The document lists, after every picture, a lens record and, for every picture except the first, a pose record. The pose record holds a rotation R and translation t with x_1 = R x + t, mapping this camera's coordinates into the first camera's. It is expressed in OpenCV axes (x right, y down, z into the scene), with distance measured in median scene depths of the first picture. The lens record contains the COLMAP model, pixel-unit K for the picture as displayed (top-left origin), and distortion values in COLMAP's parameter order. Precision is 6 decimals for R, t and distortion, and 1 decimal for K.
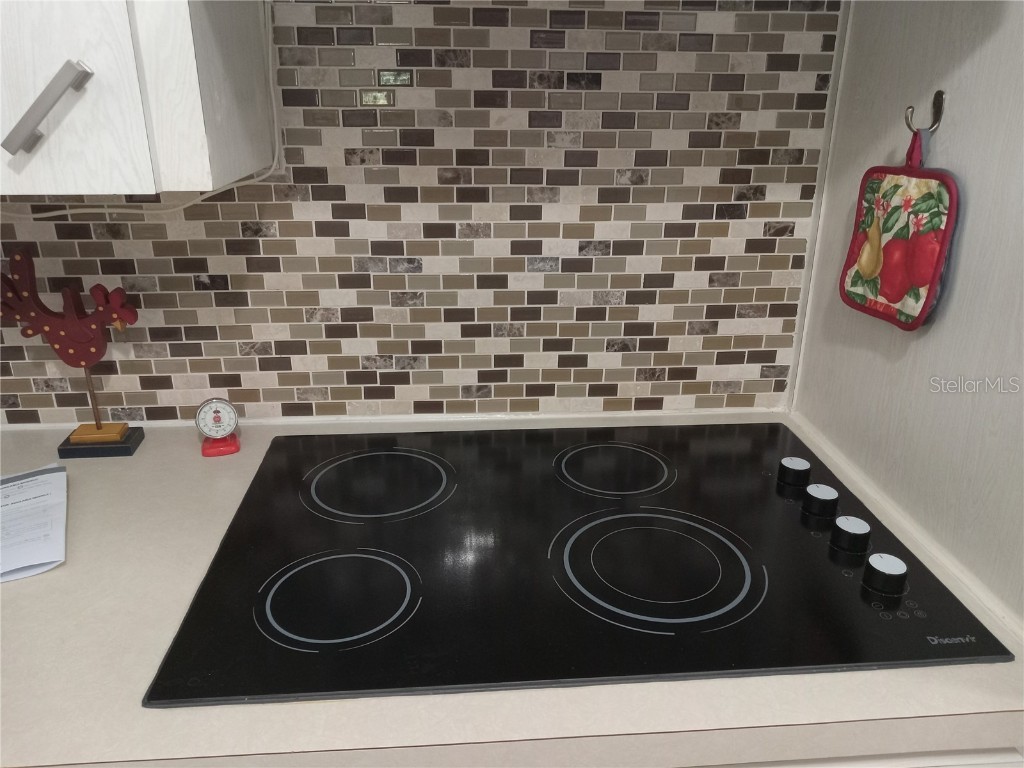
lens RADIAL K [[770.3, 0, 517.1], [0, 770.3, 387.0], [0, 0, 1]] dist [0.054324, -0.087086]
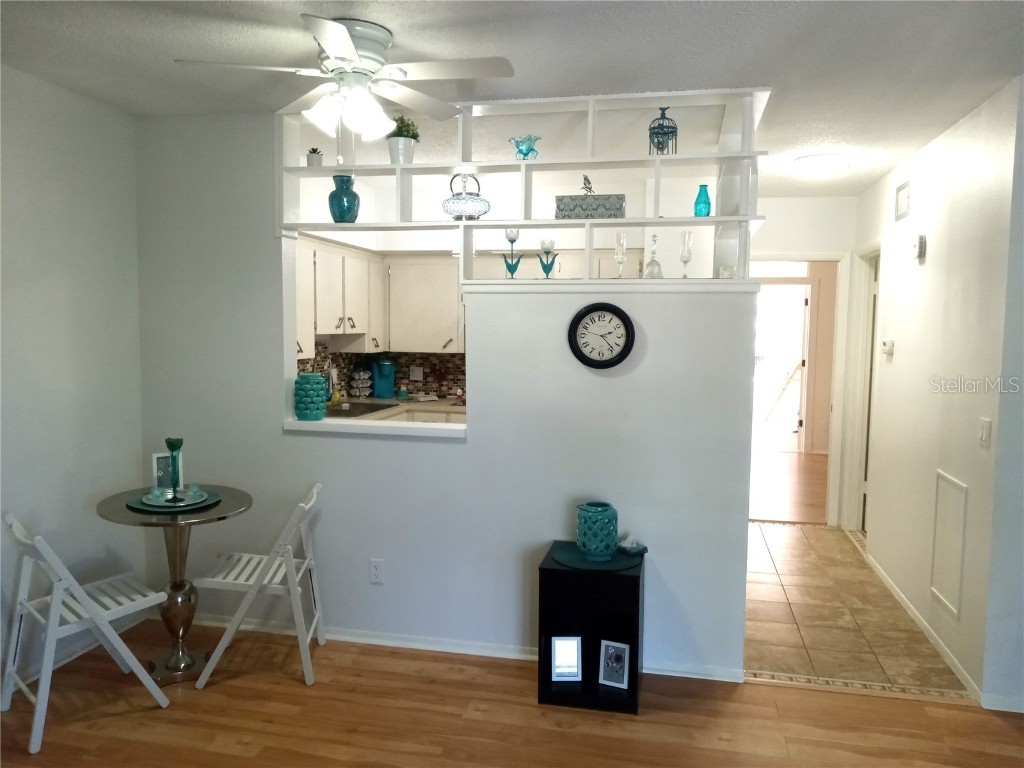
lens RADIAL K [[770.3, 0, 517.1], [0, 770.3, 387.0], [0, 0, 1]] dist [0.054324, -0.087086]
pose [[0.957844, 0.031722, -0.285532, 1.659427], [-0.111660, 0.956851, -0.268267, 1.481112], [0.264702, 0.288841, 0.920056, -4.170550]]
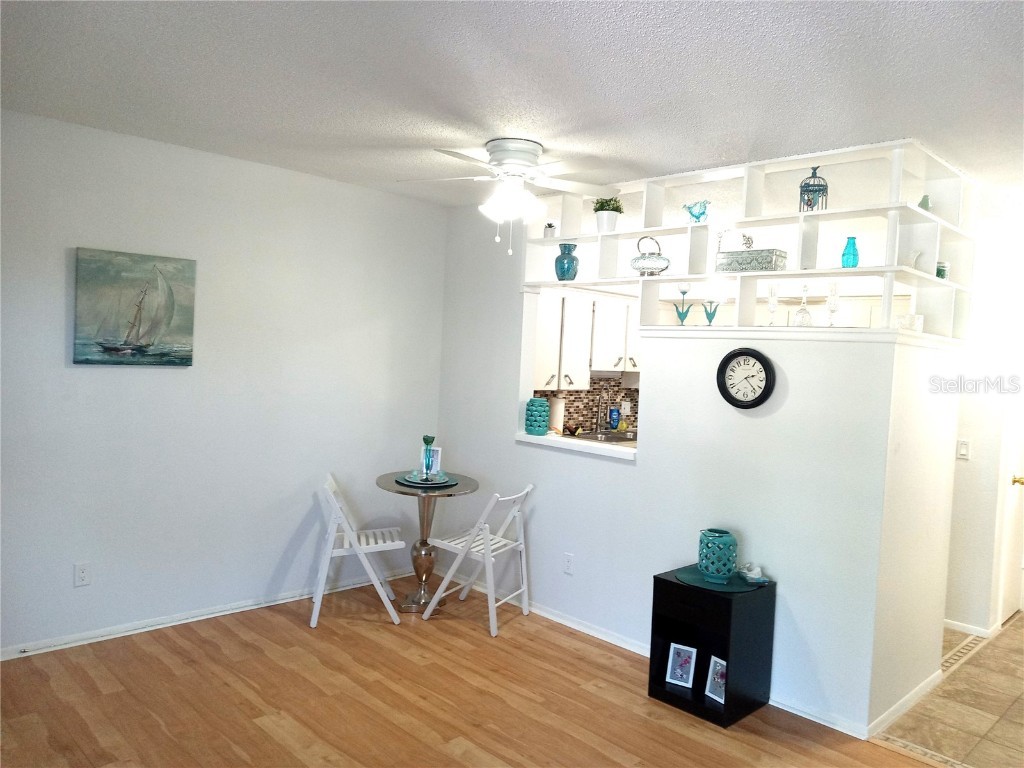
lens RADIAL K [[770.3, 0, 517.1], [0, 770.3, 387.0], [0, 0, 1]] dist [0.054324, -0.087086]
pose [[0.644807, 0.063171, -0.761731, 3.021428], [-0.320854, 0.926893, -0.194735, 1.428473], [0.693742, 0.369971, 0.617935, -4.055652]]
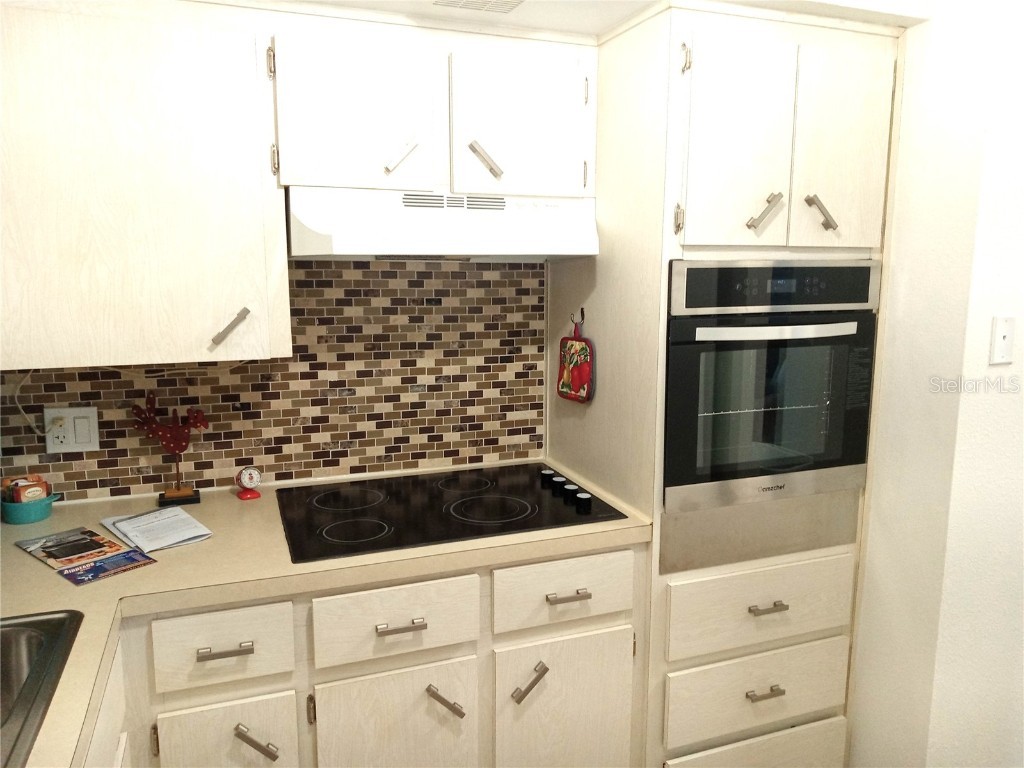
lens RADIAL K [[770.3, 0, 517.1], [0, 770.3, 387.0], [0, 0, 1]] dist [0.054324, -0.087086]
pose [[0.959950, -0.048218, 0.275992, -0.266743], [0.104065, 0.975970, -0.191449, 0.240964], [-0.260129, 0.212502, 0.941900, -0.923042]]
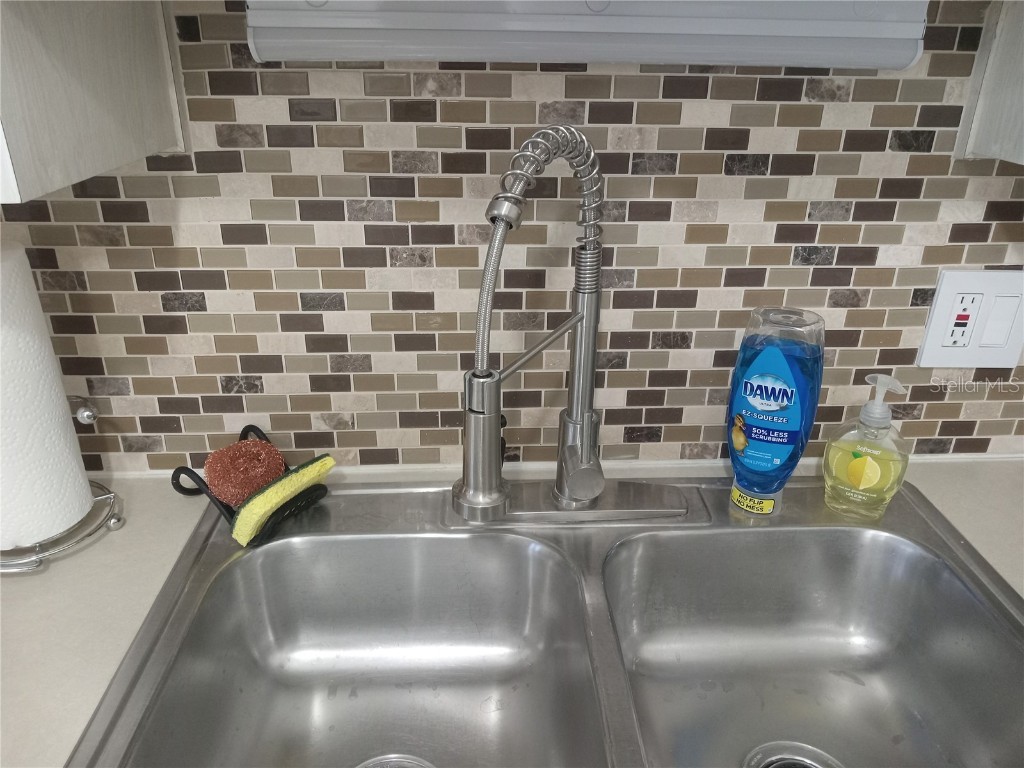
lens RADIAL K [[770.3, 0, 517.1], [0, 770.3, 387.0], [0, 0, 1]] dist [0.054324, -0.087086]
pose [[-0.023612, 0.415953, -0.909080, -0.342211], [-0.380420, 0.837186, 0.392938, 0.024903], [0.924512, 0.355110, 0.138469, -0.096123]]
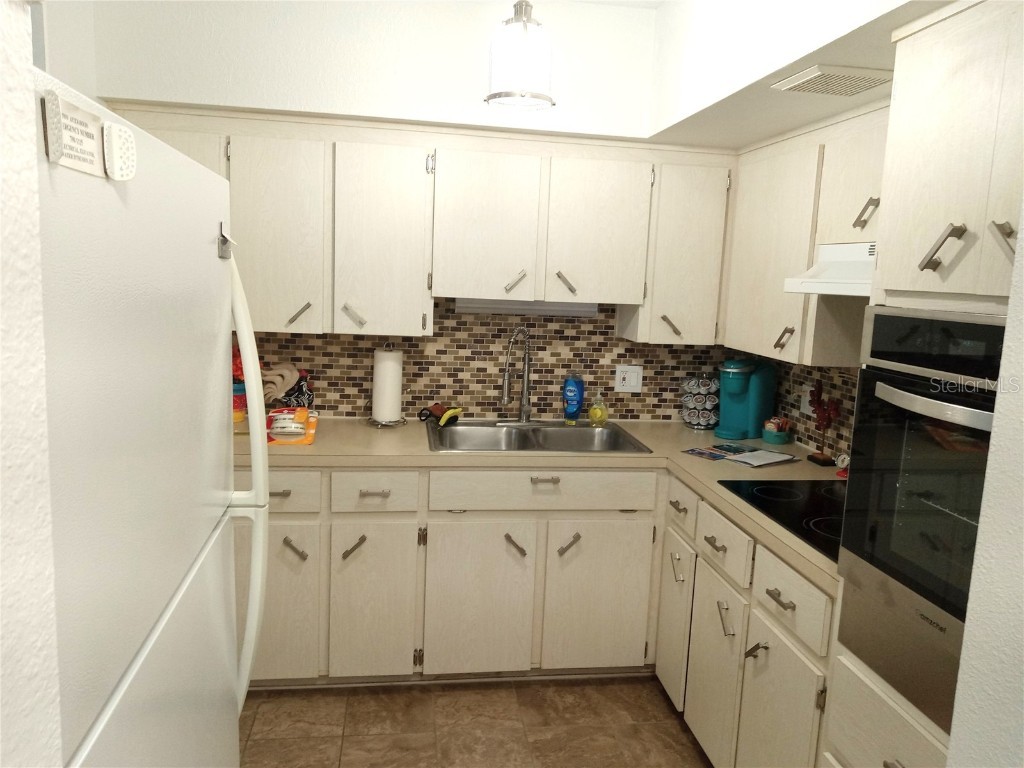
lens RADIAL K [[770.3, 0, 517.1], [0, 770.3, 387.0], [0, 0, 1]] dist [0.054324, -0.087086]
pose [[0.067679, 0.146088, -0.986954, 1.883471], [-0.401484, 0.909582, 0.107104, -0.019862], [0.913362, 0.388997, 0.120211, -0.323199]]
